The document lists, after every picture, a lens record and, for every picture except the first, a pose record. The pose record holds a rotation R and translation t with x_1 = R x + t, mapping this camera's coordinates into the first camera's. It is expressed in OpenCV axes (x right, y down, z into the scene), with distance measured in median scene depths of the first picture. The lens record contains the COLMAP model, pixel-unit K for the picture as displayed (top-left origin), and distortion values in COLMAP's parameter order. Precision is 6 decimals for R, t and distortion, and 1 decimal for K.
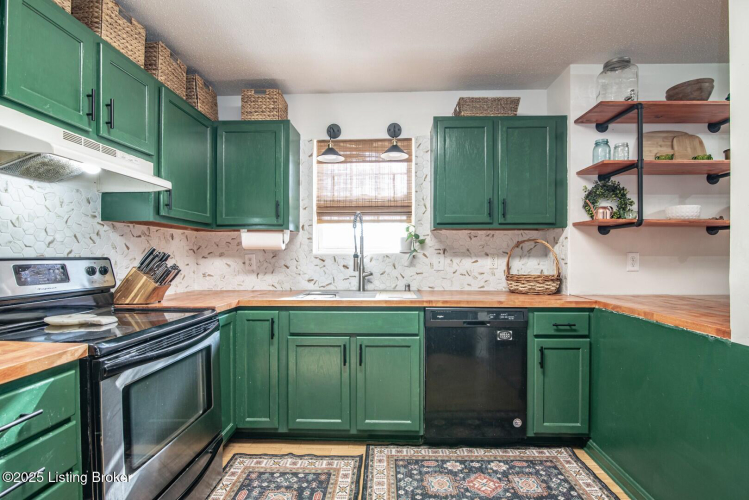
lens RADIAL K [[348.3, 0, 380.0], [0, 348.3, 258.3], [0, 0, 1]] dist [-0.023608, 0.000421]
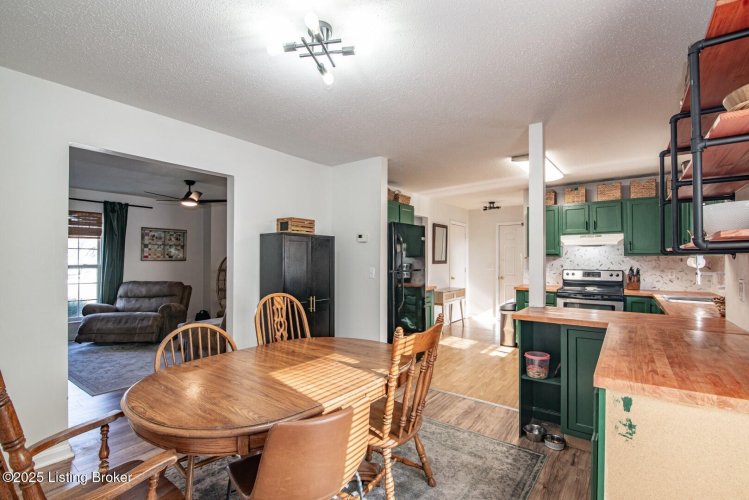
lens RADIAL K [[348.3, 0, 379.2], [0, 348.3, 255.4], [0, 0, 1]] dist [-0.023608, 0.000421]
pose [[-0.551505, -0.011781, -0.834089, 1.989254], [-0.010200, 0.999921, -0.007380, -0.063005], [0.834109, 0.004438, -0.551581, 0.724613]]
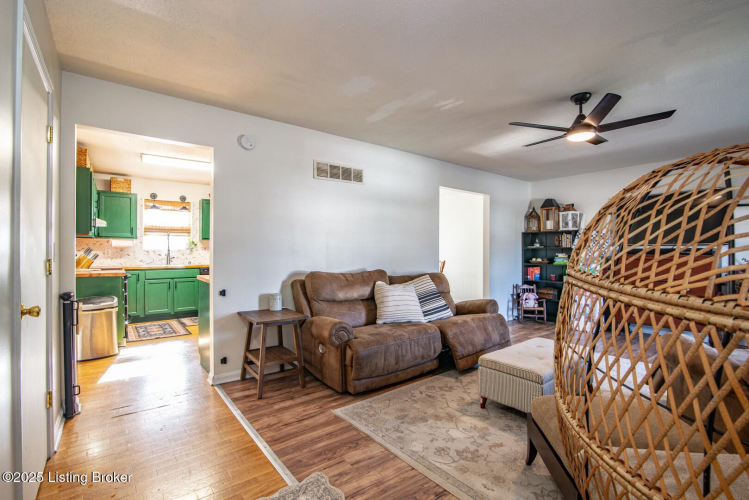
lens RADIAL K [[348.3, 0, 382.5], [0, 348.3, 251.7], [0, 0, 1]] dist [-0.023608, 0.000421]
pose [[0.753049, 0.000872, 0.657964, -0.588309], [0.002660, 0.999987, -0.004370, 0.019267], [-0.657959, 0.005041, 0.753037, -2.045863]]
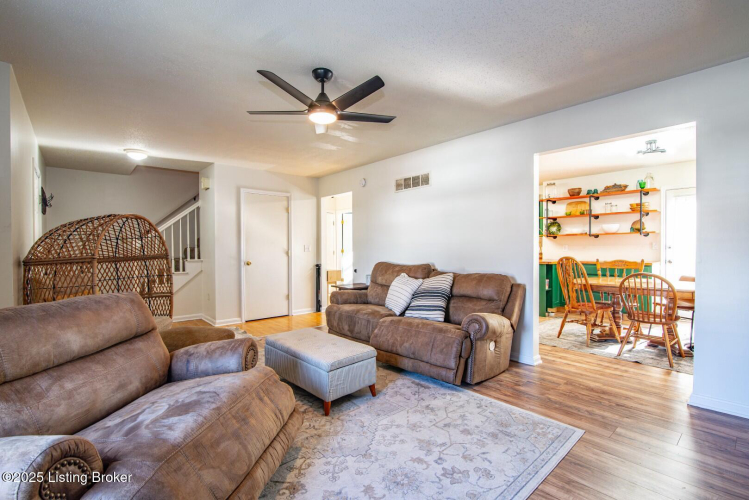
lens RADIAL K [[348.3, 0, 373.1], [0, 348.3, 247.8], [0, 0, 1]] dist [-0.023608, 0.000421]
pose [[0.697843, -0.005058, -0.716233, 1.716843], [0.001436, 0.999983, -0.005662, 0.026368], [0.716249, 0.002923, 0.697838, -2.238653]]
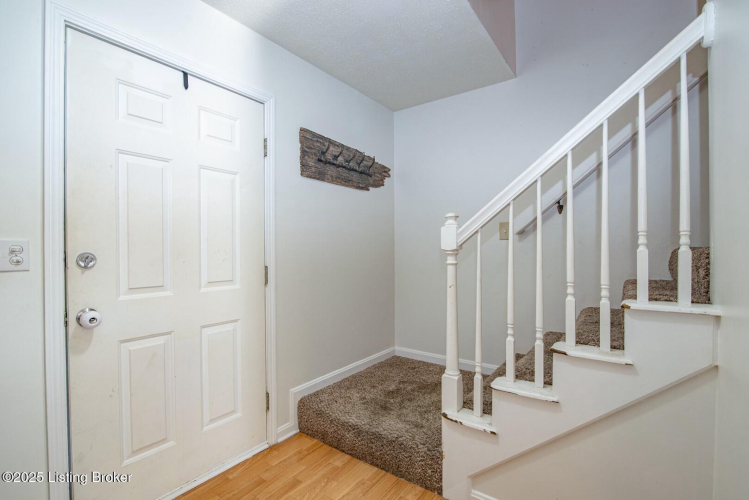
lens RADIAL K [[348.3, 0, 375.2], [0, 348.3, 253.2], [0, 0, 1]] dist [-0.023608, 0.000421]
pose [[-0.528904, 0.009146, -0.848632, -0.316315], [-0.004976, 0.999891, 0.013878, 0.014765], [0.848667, 0.011563, -0.528801, -1.524431]]
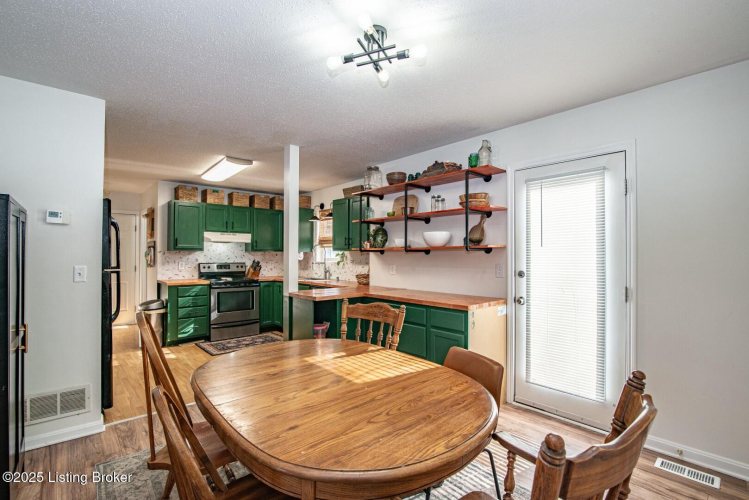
lens RADIAL K [[348.3, 0, 369.4], [0, 348.3, 247.6], [0, 0, 1]] dist [-0.023608, 0.000421]
pose [[0.690549, -0.013424, -0.723161, 1.999314], [-0.009002, 0.999591, -0.027151, -0.054451], [0.723229, 0.025259, 0.690146, -0.363876]]
